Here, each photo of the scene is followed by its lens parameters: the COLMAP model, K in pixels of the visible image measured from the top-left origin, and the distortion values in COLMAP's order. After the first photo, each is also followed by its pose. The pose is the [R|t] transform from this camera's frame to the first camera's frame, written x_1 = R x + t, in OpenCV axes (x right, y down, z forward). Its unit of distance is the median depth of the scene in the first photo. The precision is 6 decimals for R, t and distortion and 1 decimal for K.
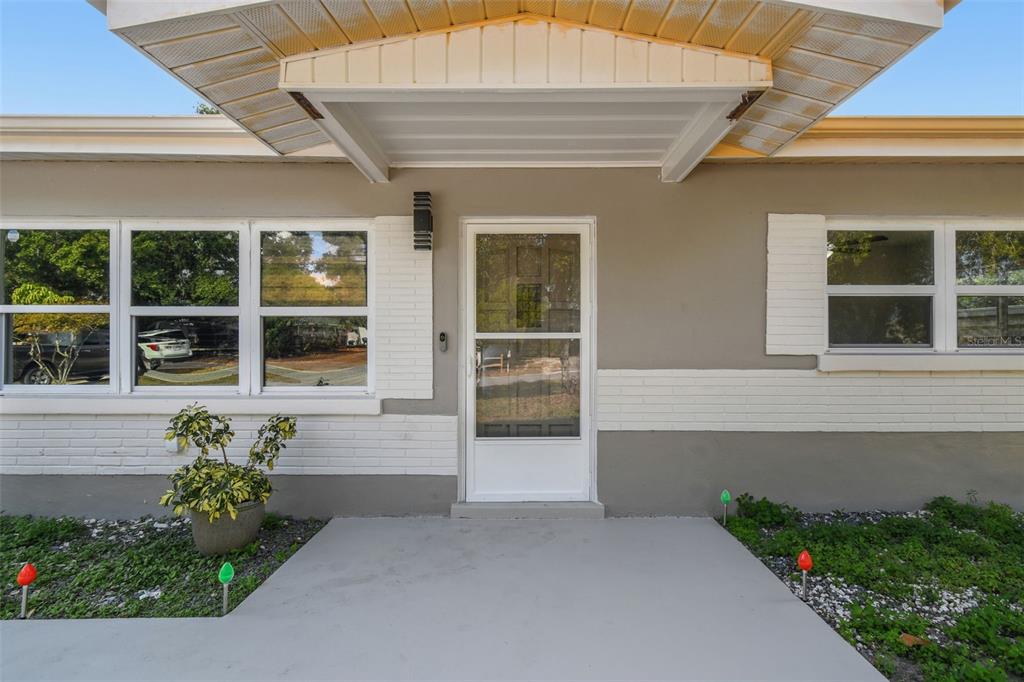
lens RADIAL K [[468.5, 0, 510.8], [0, 468.5, 342.4], [0, 0, 1]] dist [-0.003869, -0.000376]
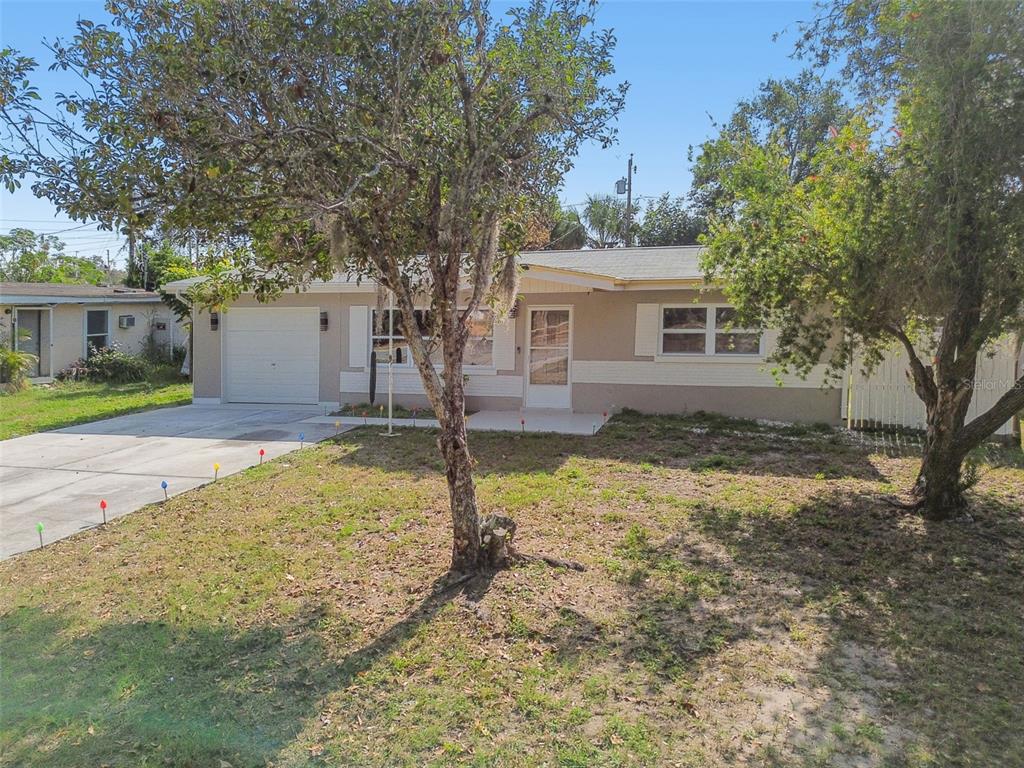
lens RADIAL K [[730.6, 0, 519.9], [0, 730.6, 384.6], [0, 0, 1]] dist [0.059905, -0.052329]
pose [[0.966671, 0.019479, -0.255278, 0.976935], [-0.011575, 0.999407, 0.032425, 0.063204], [0.255759, -0.028390, 0.966324, -3.205120]]
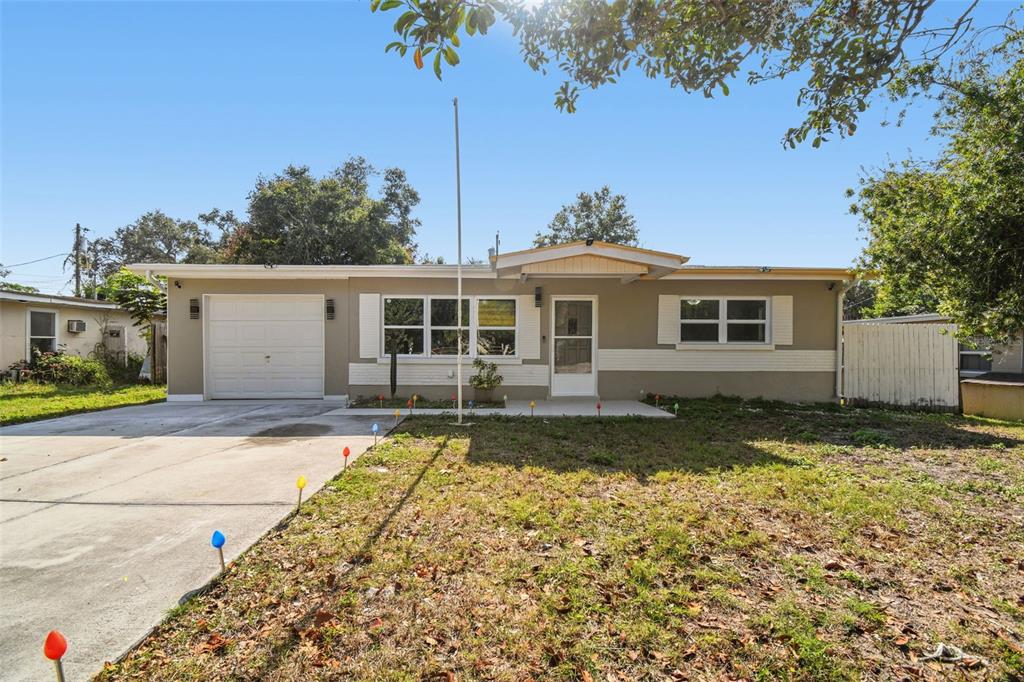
lens RADIAL K [[468.5, 0, 508.7], [0, 468.5, 365.6], [0, 0, 1]] dist [-0.003869, -0.000376]
pose [[0.999965, 0.003106, 0.007793, -0.374515], [-0.003162, 0.999969, 0.007176, 0.137564], [-0.007770, -0.007200, 0.999944, -1.818817]]
